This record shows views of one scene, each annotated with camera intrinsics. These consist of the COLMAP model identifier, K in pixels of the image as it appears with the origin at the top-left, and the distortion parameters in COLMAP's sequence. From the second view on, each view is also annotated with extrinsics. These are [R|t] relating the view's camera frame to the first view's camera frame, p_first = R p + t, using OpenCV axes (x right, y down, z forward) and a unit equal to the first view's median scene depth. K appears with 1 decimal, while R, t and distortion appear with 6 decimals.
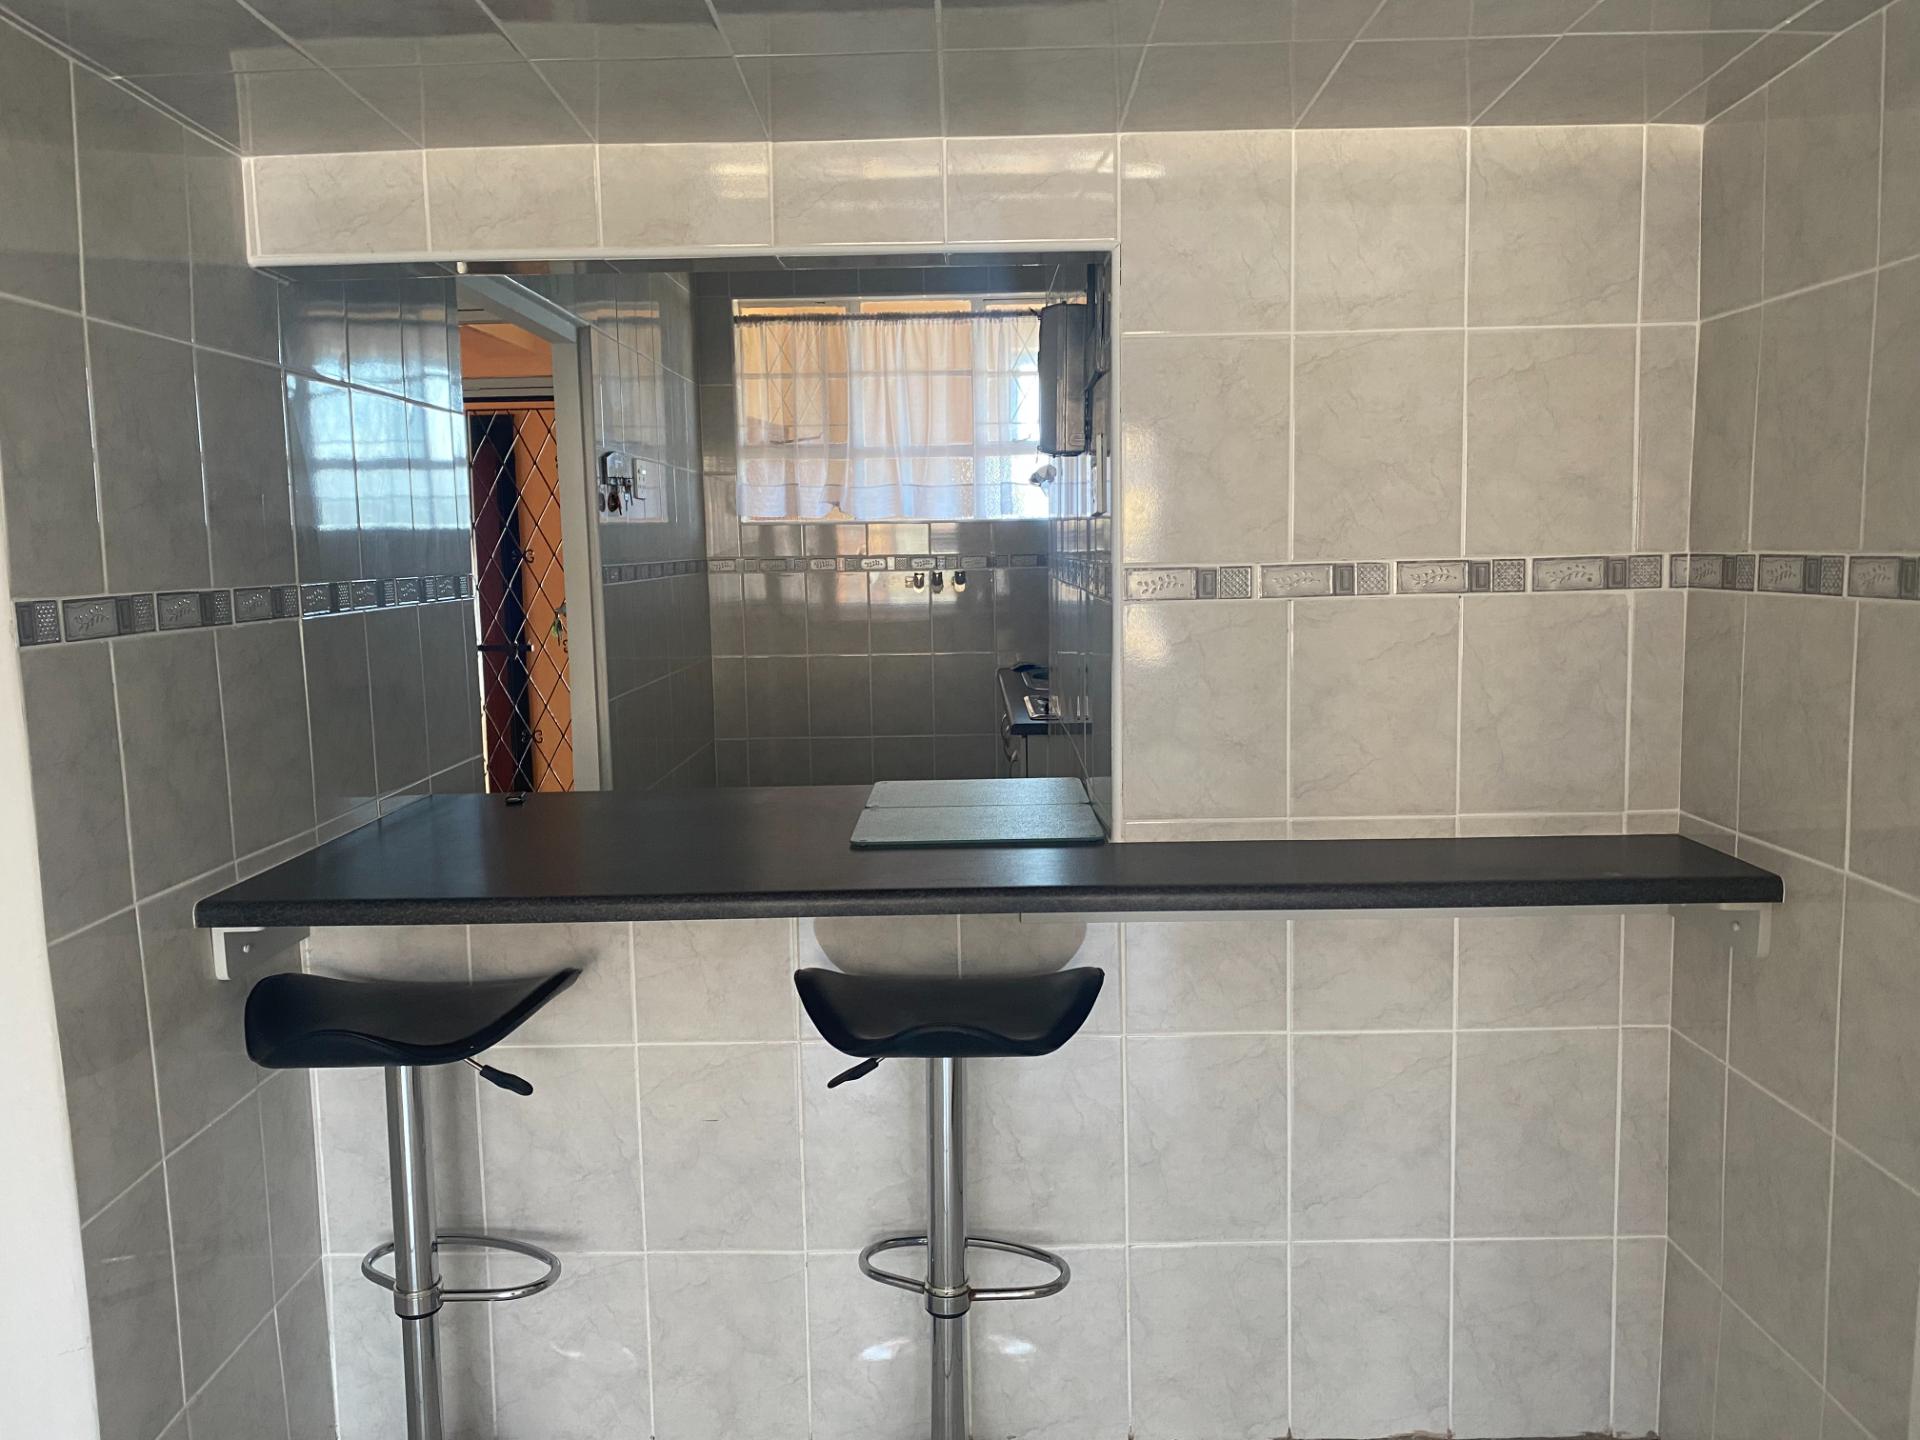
lens RADIAL K [[1488.5, 0, 958.9], [0, 1488.5, 752.2], [0, 0, 1]] dist [0.047354, -0.058137]
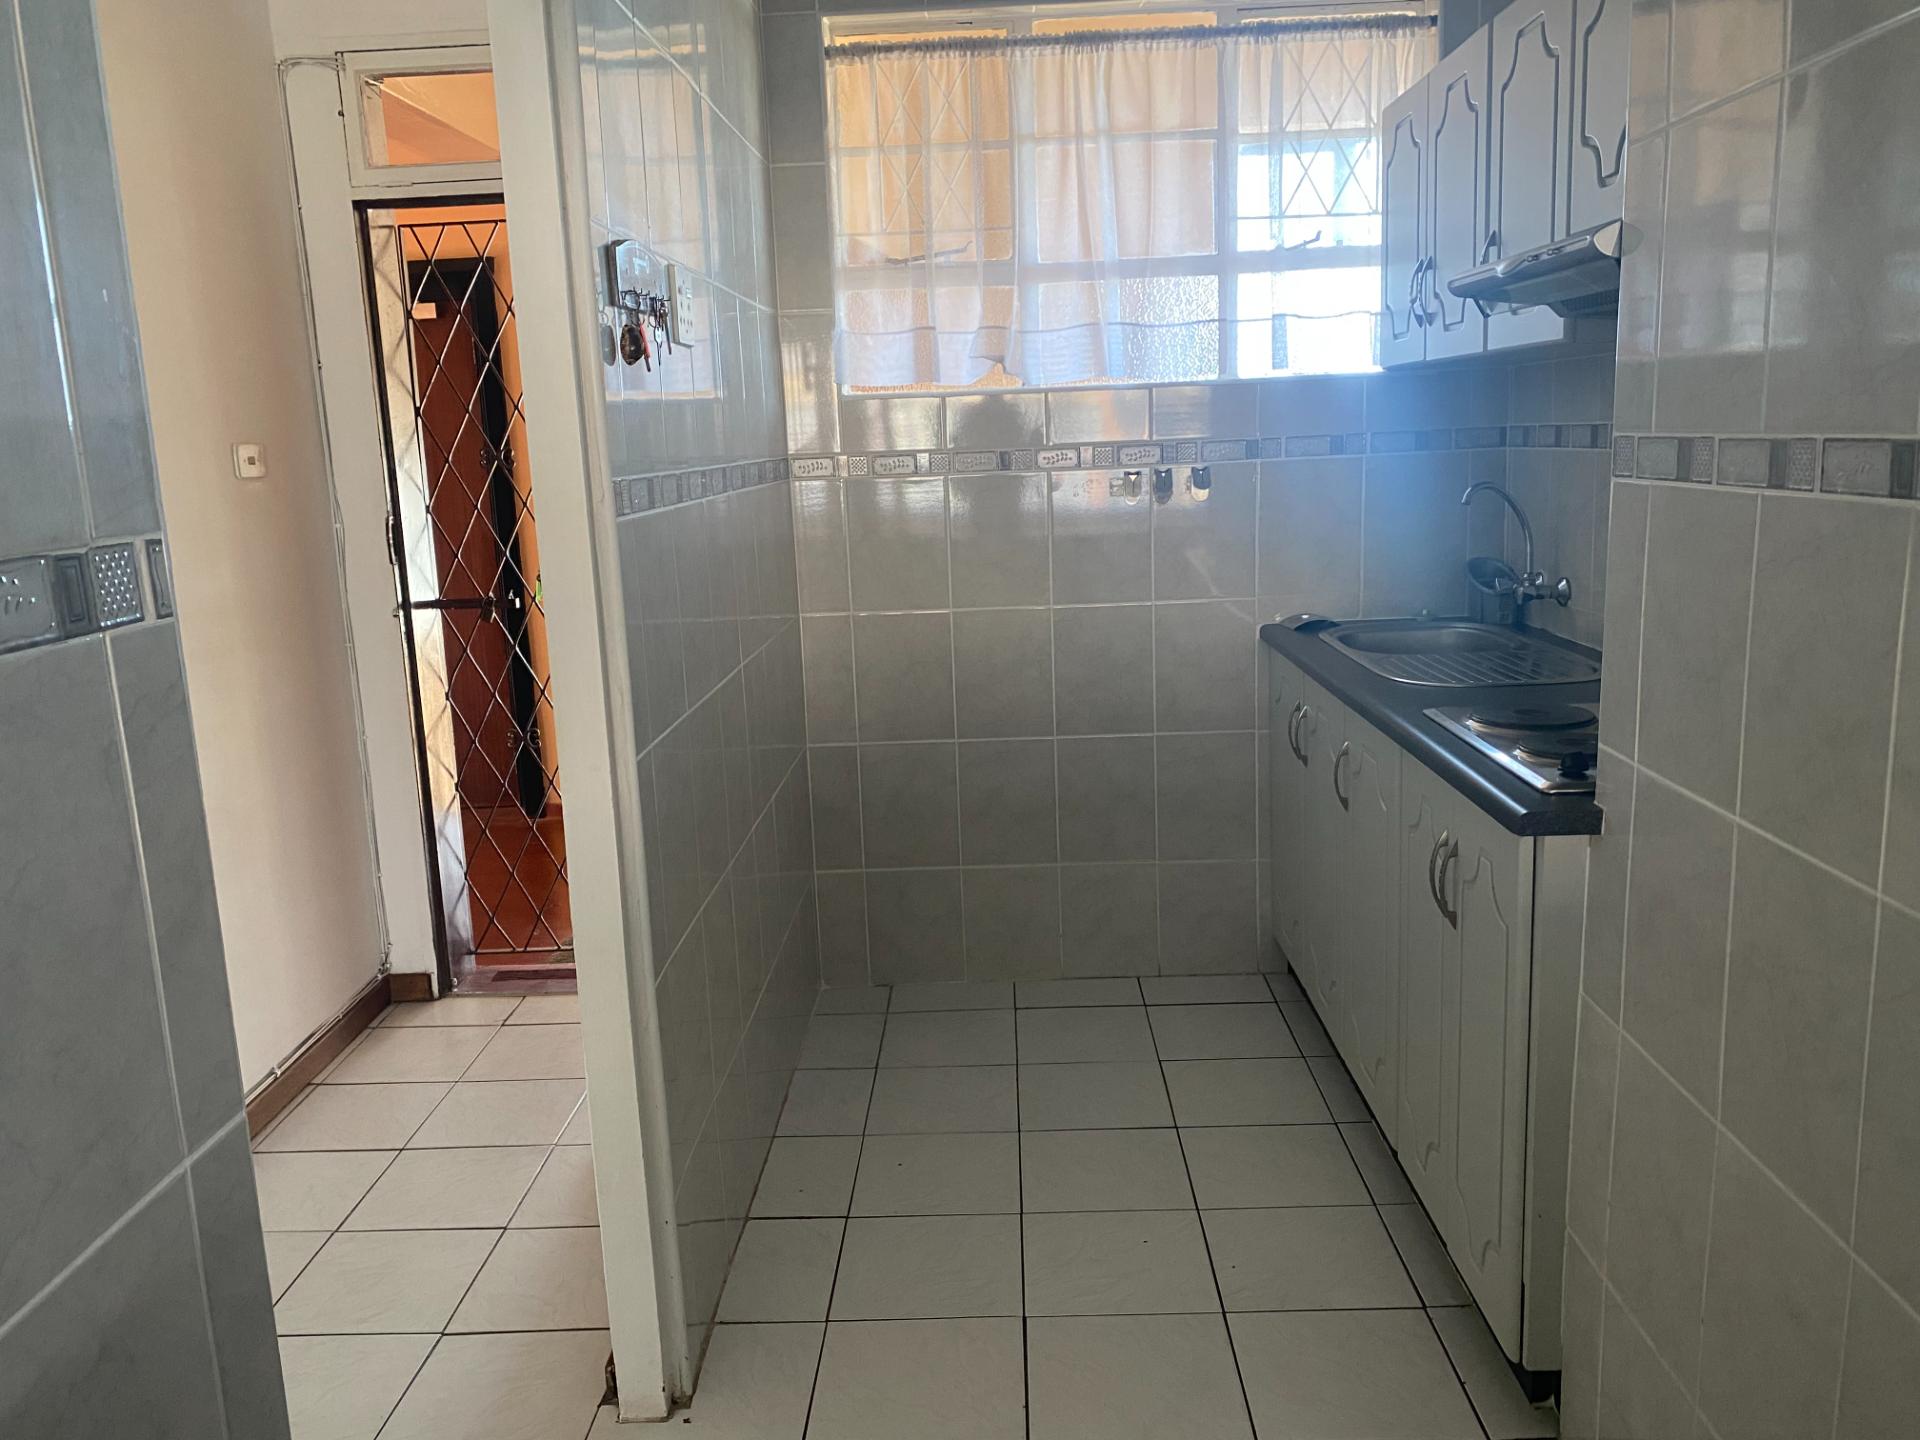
lens RADIAL K [[1488.5, 0, 953.6], [0, 1488.5, 715.7], [0, 0, 1]] dist [0.047354, -0.058137]
pose [[0.999544, -0.018956, -0.023507, -0.089292], [0.020058, 0.998668, 0.047548, -0.051445], [0.022575, -0.047998, 0.998592, 0.387299]]
